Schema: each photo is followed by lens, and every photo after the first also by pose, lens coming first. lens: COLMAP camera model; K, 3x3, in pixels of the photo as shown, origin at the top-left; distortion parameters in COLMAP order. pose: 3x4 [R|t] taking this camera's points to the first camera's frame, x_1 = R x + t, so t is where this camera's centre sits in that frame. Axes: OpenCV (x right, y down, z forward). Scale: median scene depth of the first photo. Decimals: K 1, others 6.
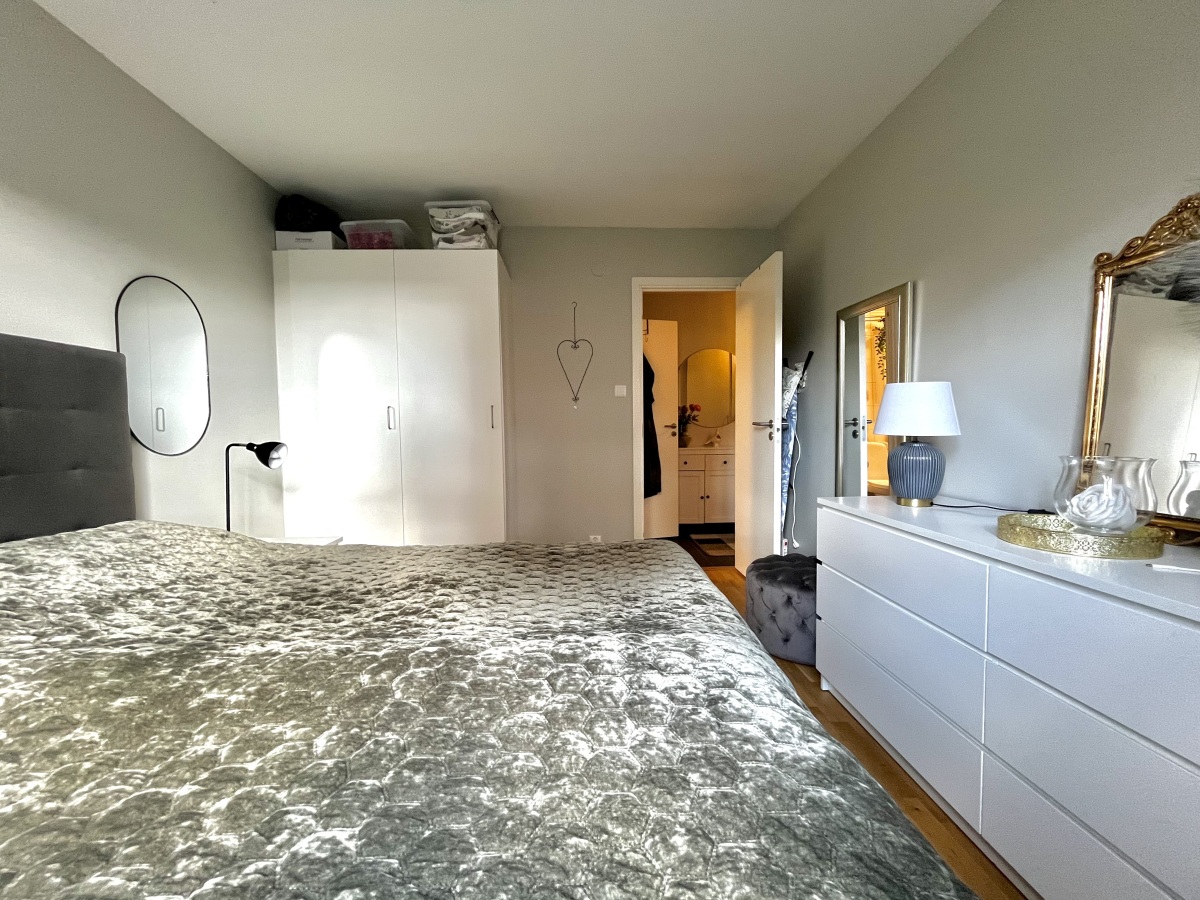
lens RADIAL K [[485.2, 0, 602.6], [0, 485.2, 450.7], [0, 0, 1]] dist [0.000527, 0.000250]
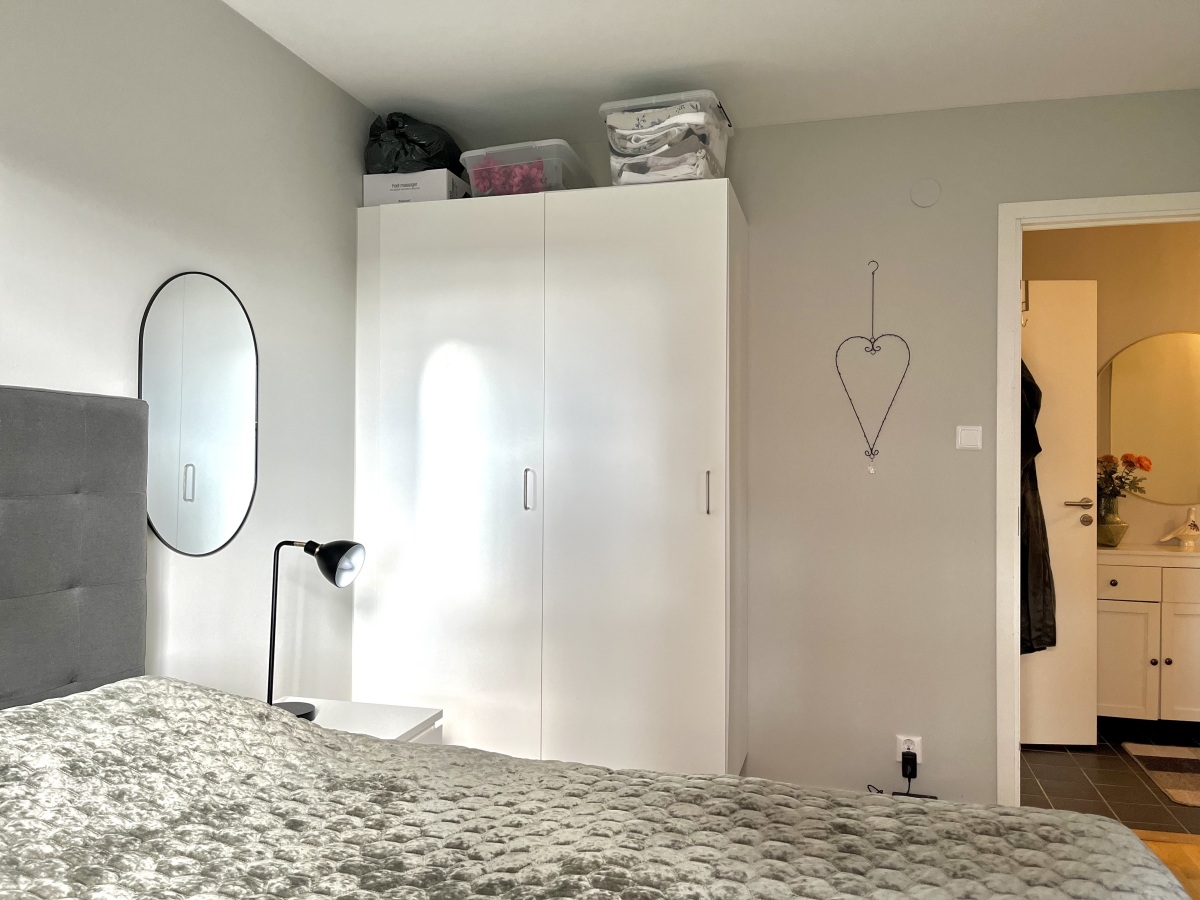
lens RADIAL K [[909.1, 0, 609.8], [0, 909.1, 447.3], [0, 0, 1]] dist [0.062587, -0.084879]
pose [[0.952190, 0.013756, -0.305196, -0.047750], [-0.032974, 0.997778, -0.057903, -0.092146], [0.303721, 0.065198, 0.950528, 0.052813]]
